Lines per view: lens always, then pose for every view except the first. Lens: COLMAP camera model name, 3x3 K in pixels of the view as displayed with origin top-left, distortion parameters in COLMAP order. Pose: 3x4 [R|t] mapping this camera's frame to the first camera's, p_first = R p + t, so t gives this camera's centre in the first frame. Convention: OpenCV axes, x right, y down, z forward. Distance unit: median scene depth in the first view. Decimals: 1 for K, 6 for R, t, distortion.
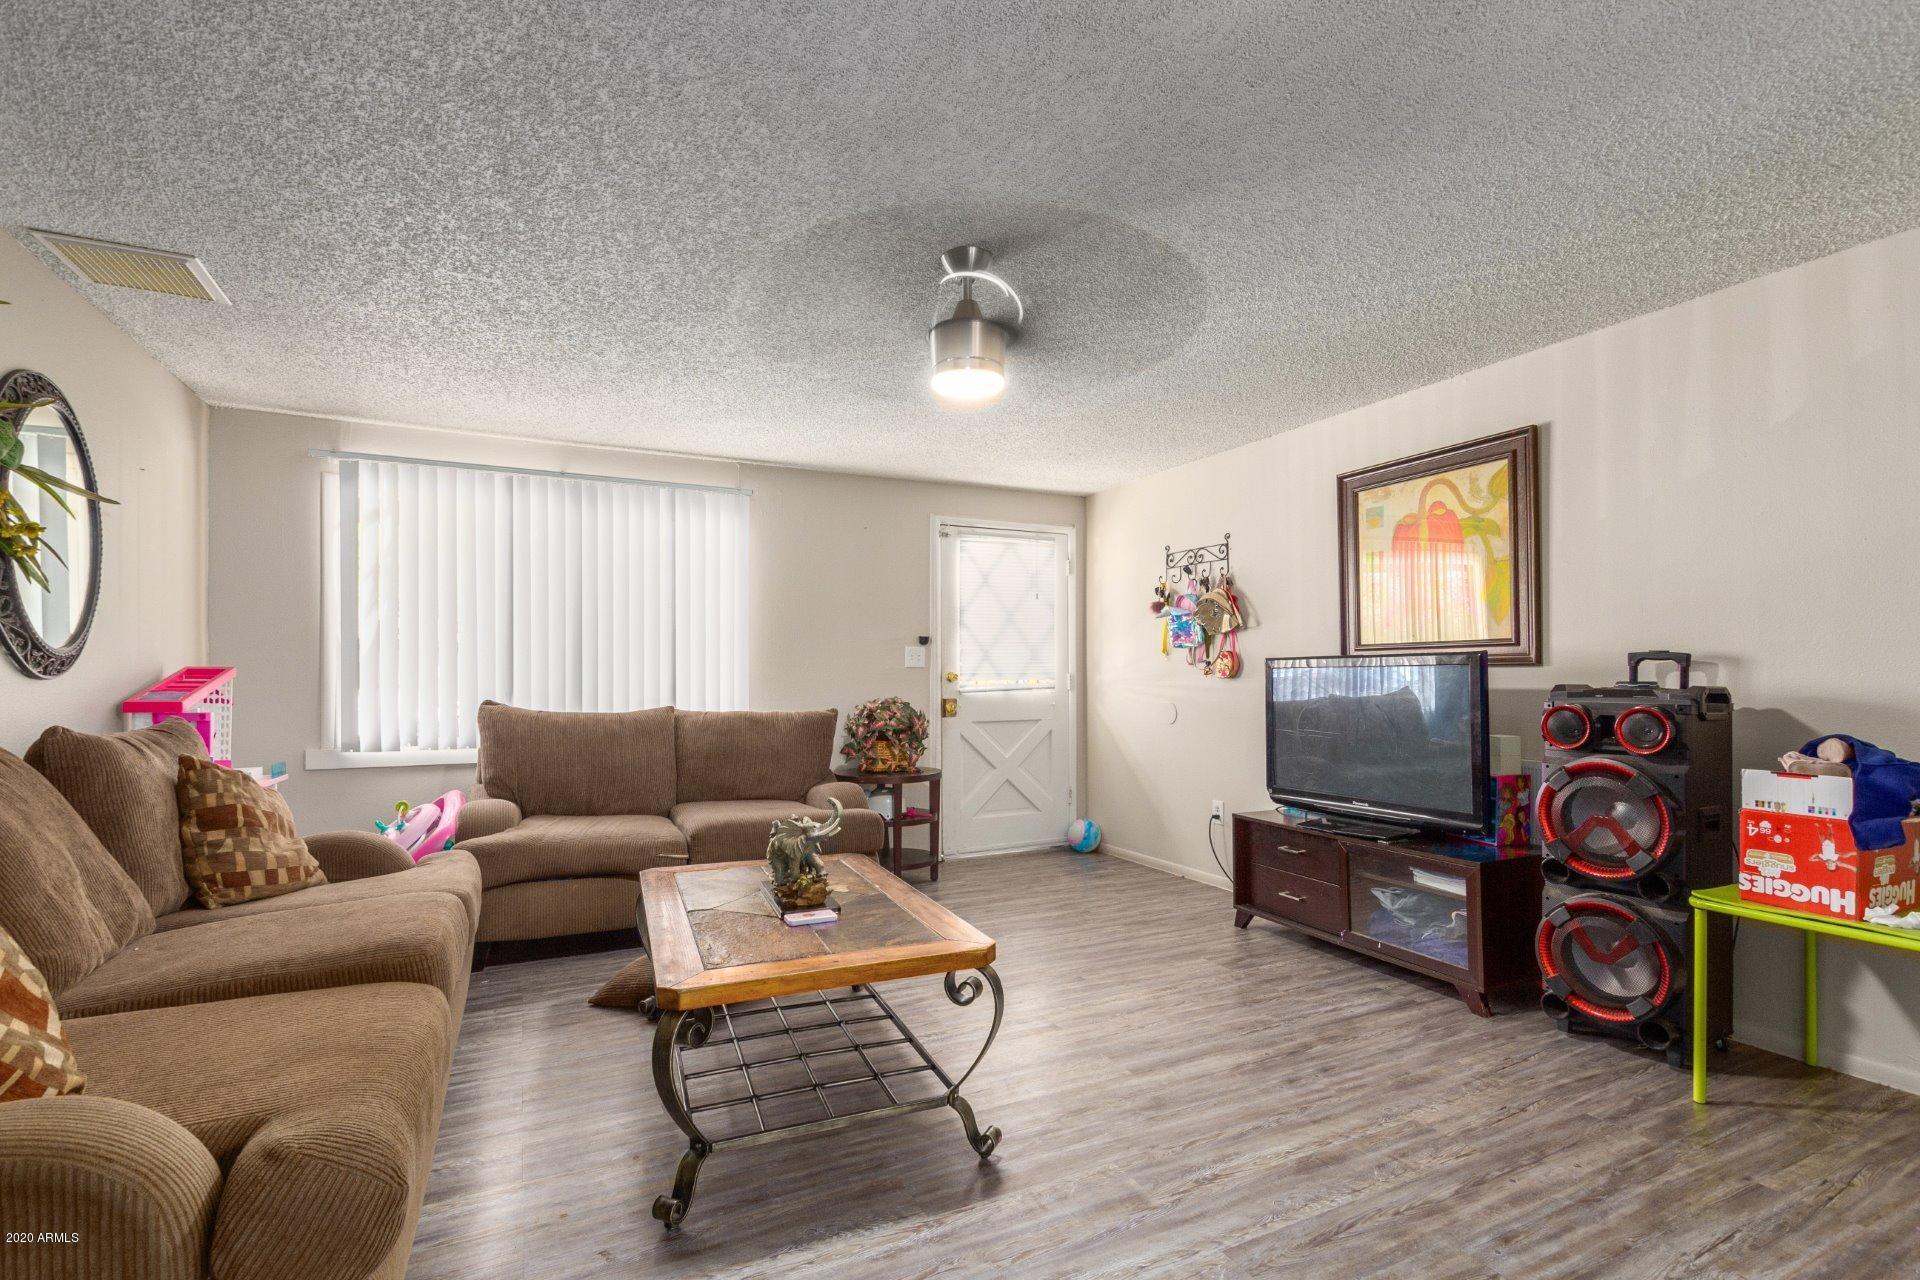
lens RADIAL K [[870.0, 0, 972.6], [0, 870.0, 659.4], [0, 0, 1]] dist [0.000220, -0.001496]
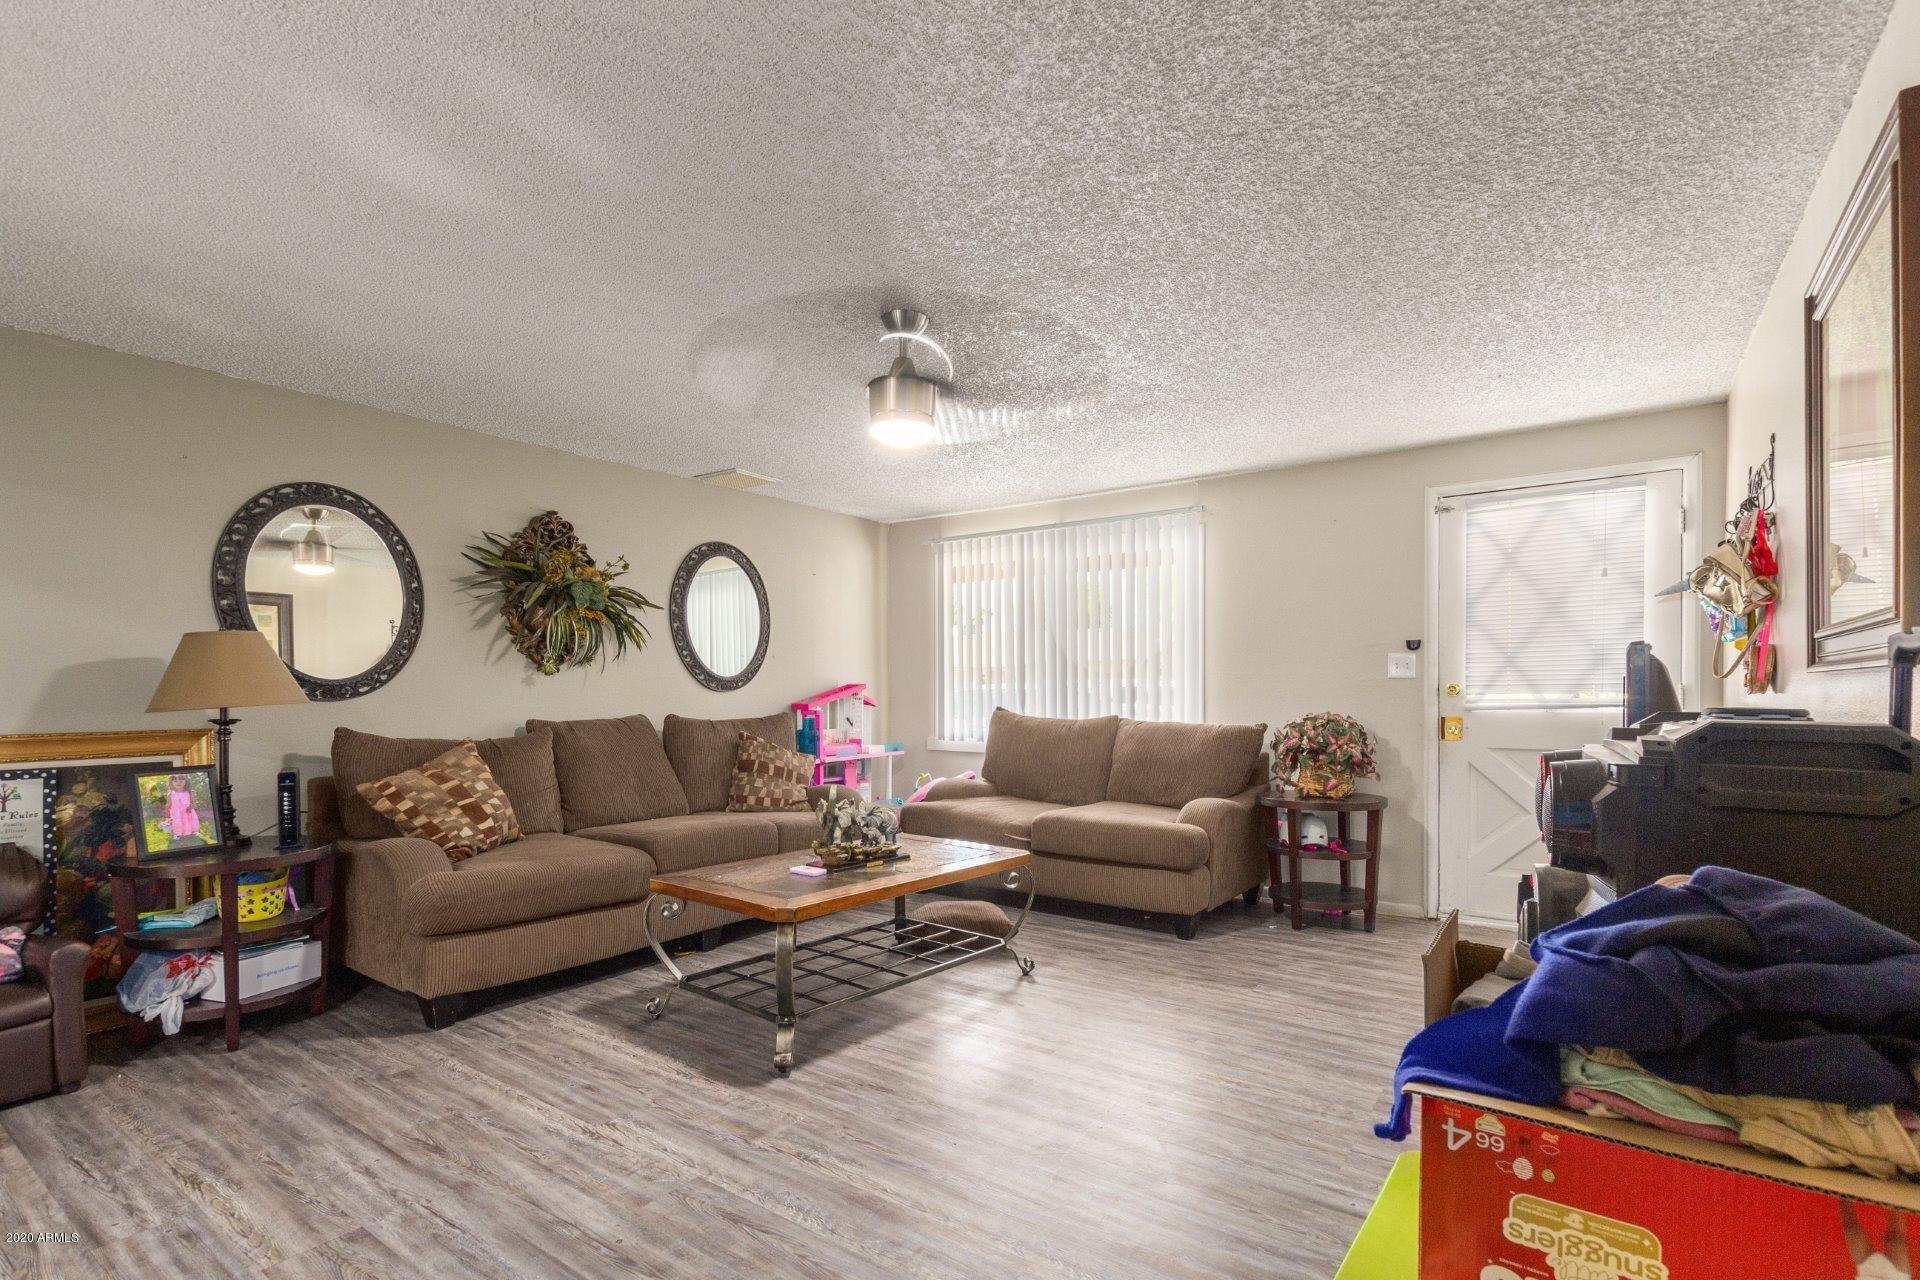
lens RADIAL K [[870.0, 0, 941.8], [0, 870.0, 686.3], [0, 0, 1]] dist [0.000220, -0.001496]
pose [[0.481773, -0.002969, -0.876291, 0.524948], [0.018719, 0.999801, 0.006904, 0.003817], [0.876096, -0.019730, 0.481733, 0.258214]]
